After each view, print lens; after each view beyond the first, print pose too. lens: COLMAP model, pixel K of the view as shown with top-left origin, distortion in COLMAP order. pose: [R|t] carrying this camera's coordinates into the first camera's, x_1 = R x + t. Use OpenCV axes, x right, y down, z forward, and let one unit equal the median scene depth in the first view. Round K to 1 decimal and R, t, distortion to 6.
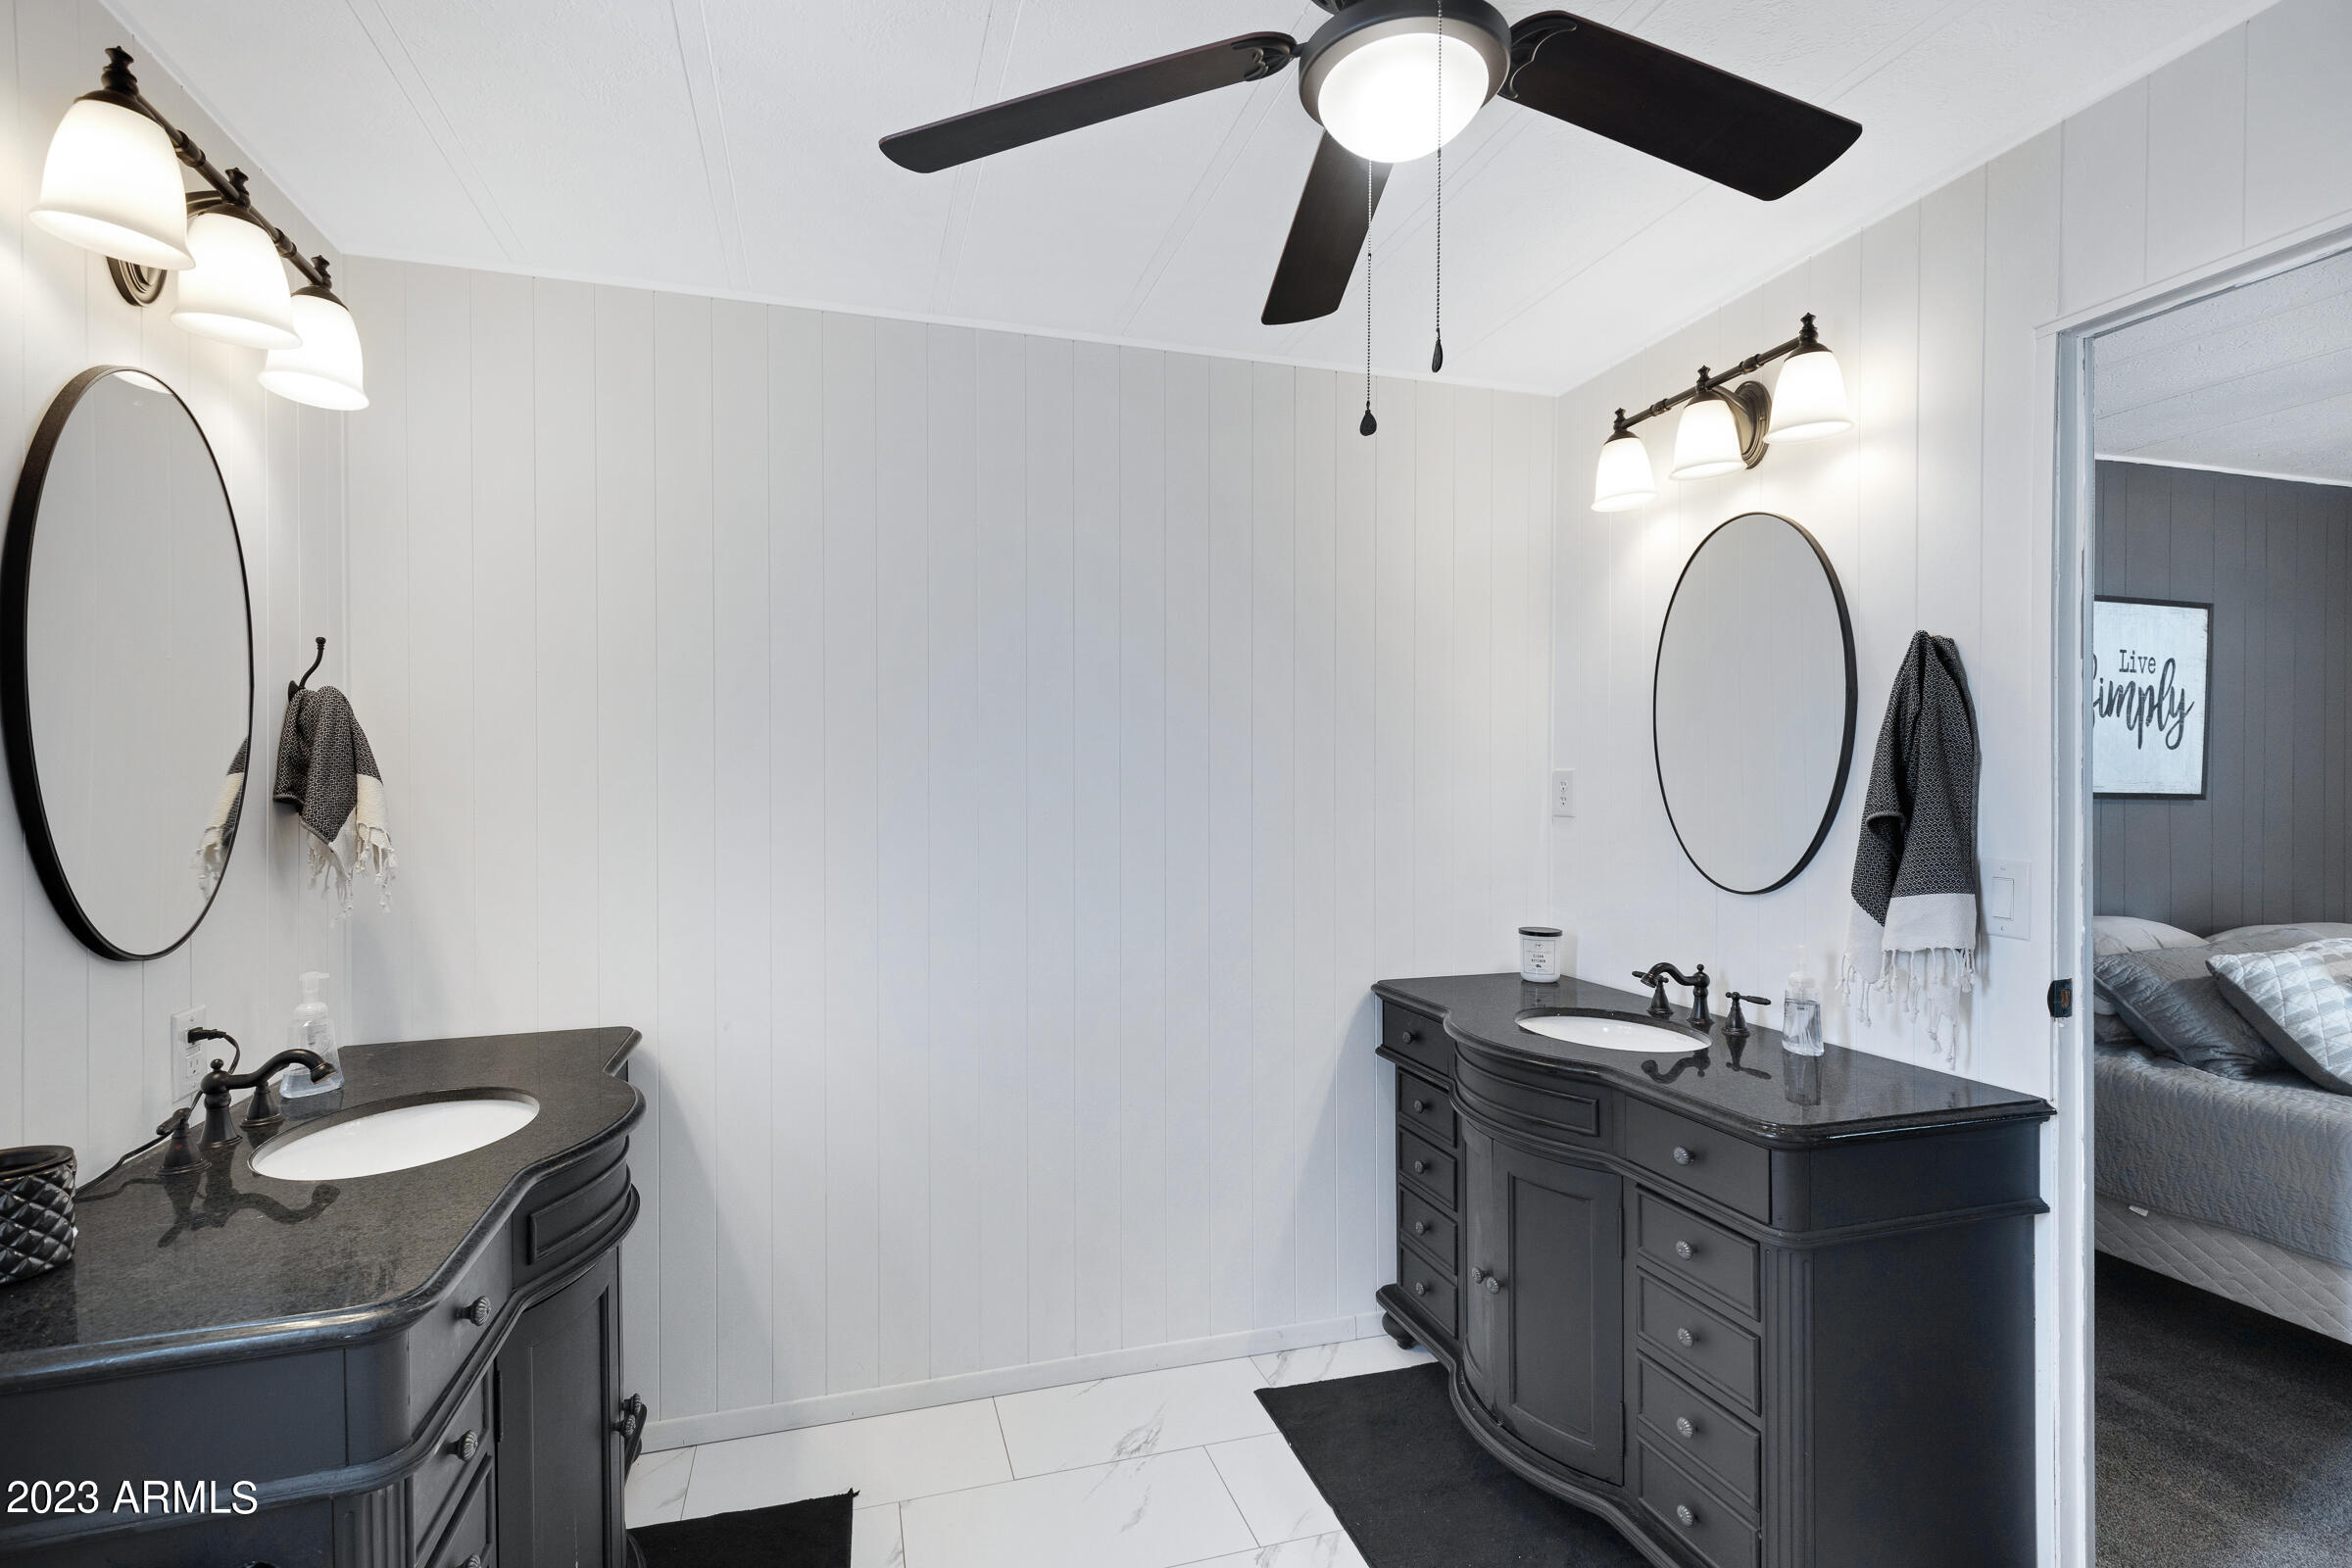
lens RADIAL K [[1067.9, 0, 1168.7], [0, 1067.9, 789.1], [0, 0, 1]] dist [0.002362, 0.000457]
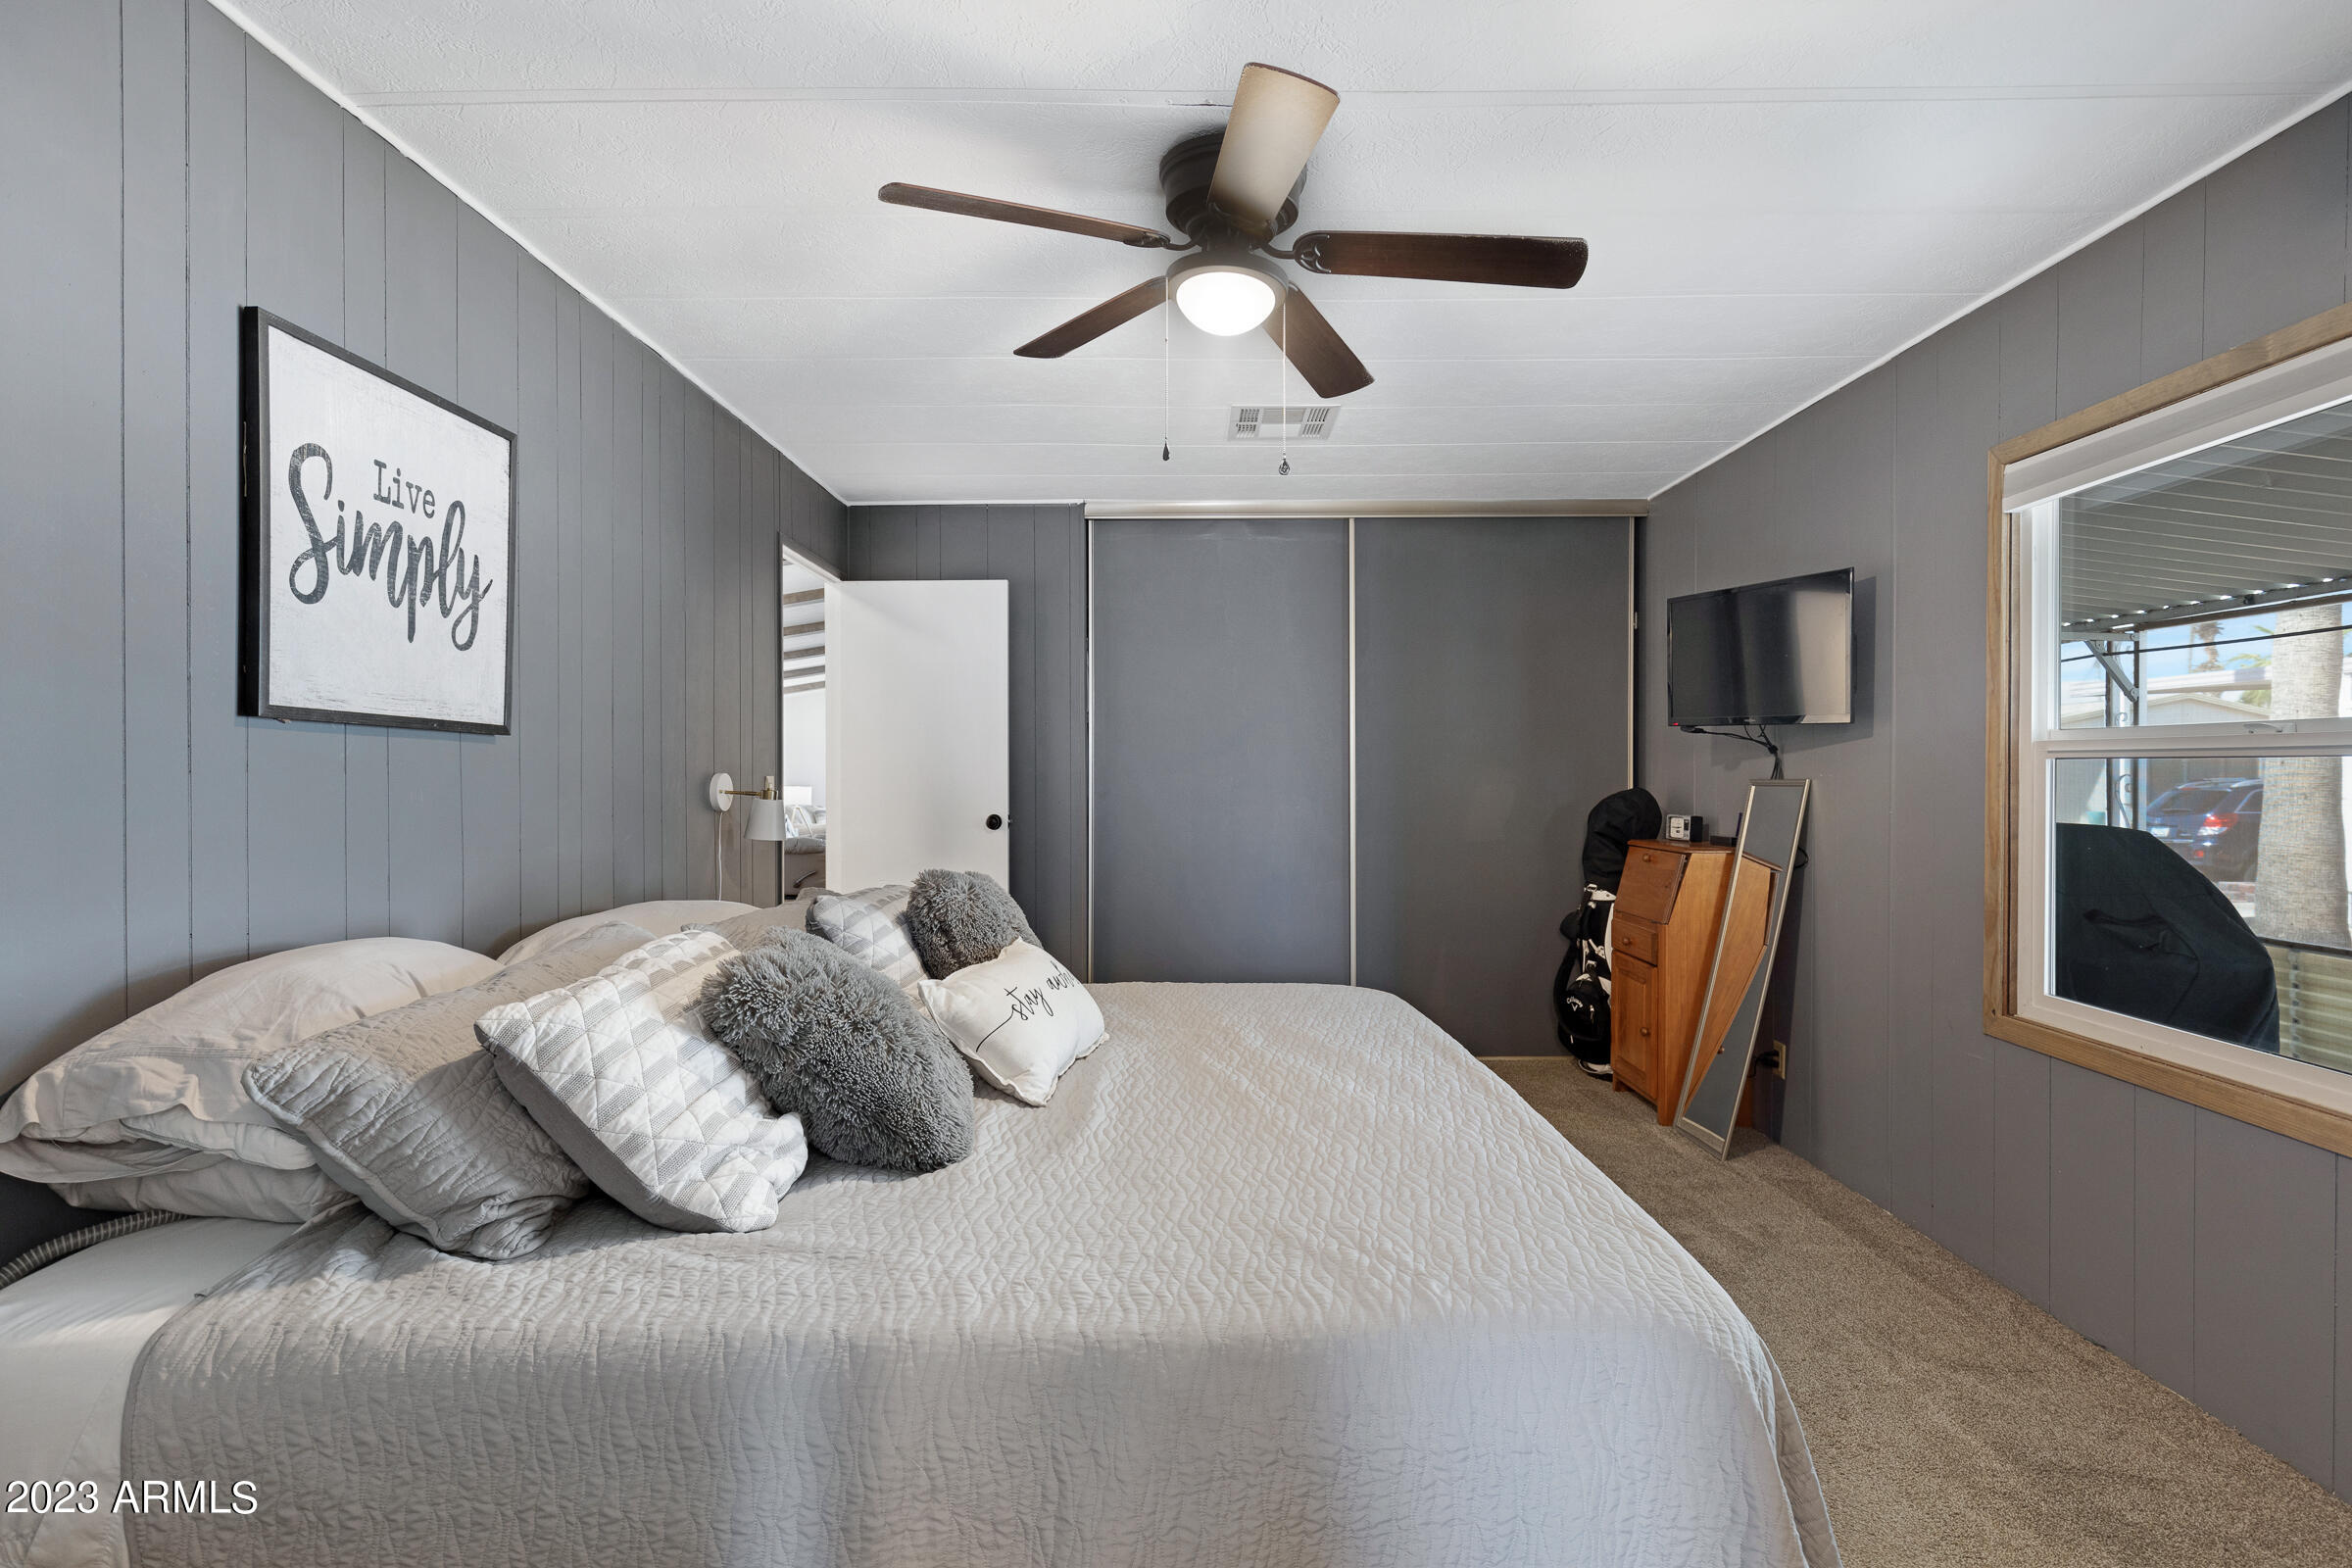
lens RADIAL K [[1154.4, 0, 1170.9], [0, 1154.4, 779.4], [0, 0, 1]] dist [-0.004218, -0.000442]
pose [[0.311272, -0.007819, 0.950289, 0.472381], [0.005640, 0.999964, 0.006380, 0.038340], [-0.950304, 0.003374, 0.311305, 0.442462]]
